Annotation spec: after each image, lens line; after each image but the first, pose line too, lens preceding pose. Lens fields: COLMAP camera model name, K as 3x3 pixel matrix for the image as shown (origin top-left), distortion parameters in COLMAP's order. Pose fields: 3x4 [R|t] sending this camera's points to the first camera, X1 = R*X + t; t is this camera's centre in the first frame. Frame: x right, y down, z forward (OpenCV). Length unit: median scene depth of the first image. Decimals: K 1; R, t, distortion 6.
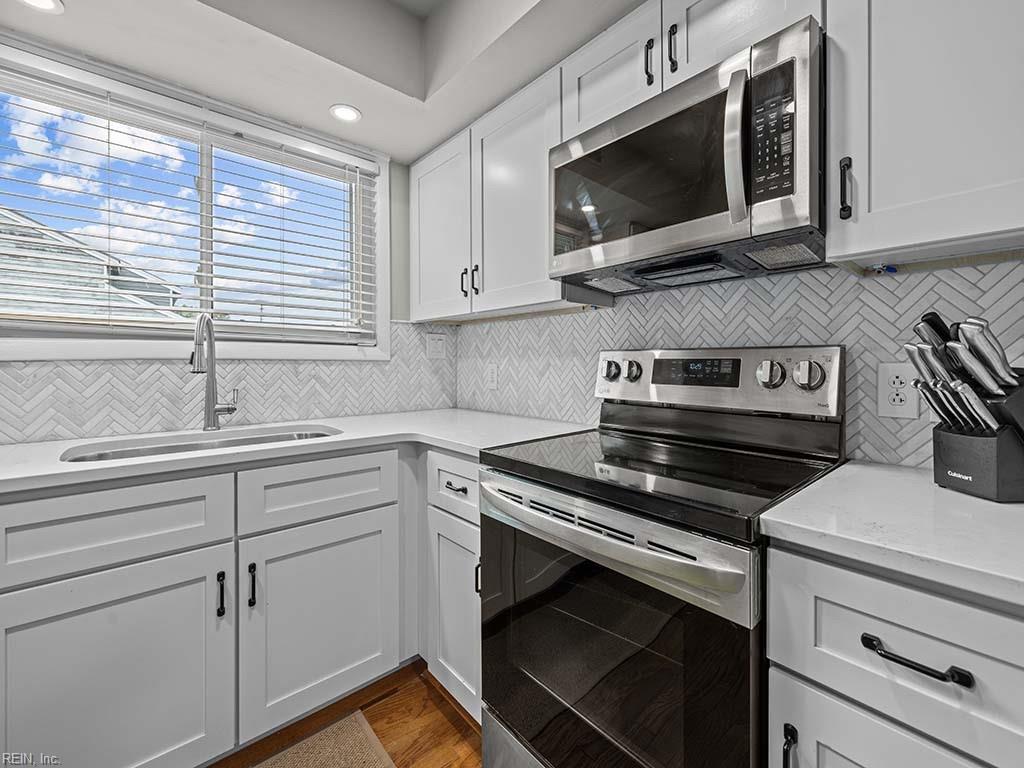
lens RADIAL K [[432.1, 0, 517.3], [0, 432.1, 363.8], [0, 0, 1]] dist [-0.000180, 0.001334]
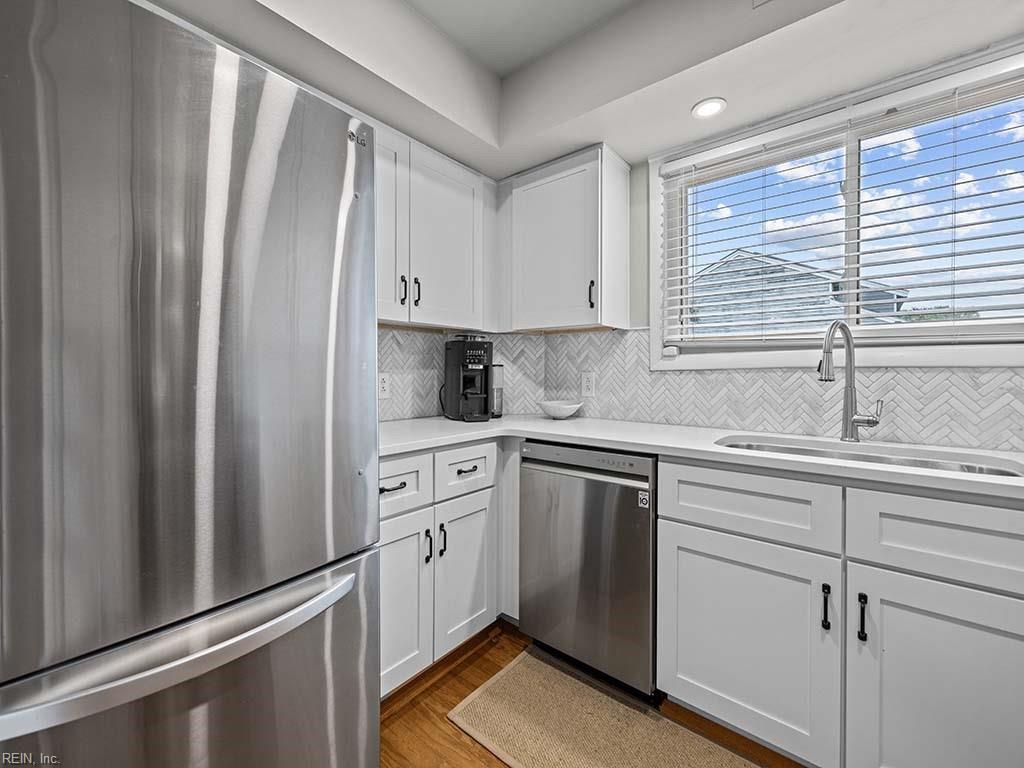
lens RADIAL K [[432.1, 0, 511.0], [0, 432.1, 379.3], [0, 0, 1]] dist [-0.000180, 0.001334]
pose [[0.160749, 0.018272, -0.986826, 0.126759], [-0.001379, 0.999832, 0.018288, -0.000453], [0.986994, -0.001579, 0.160748, 0.109649]]
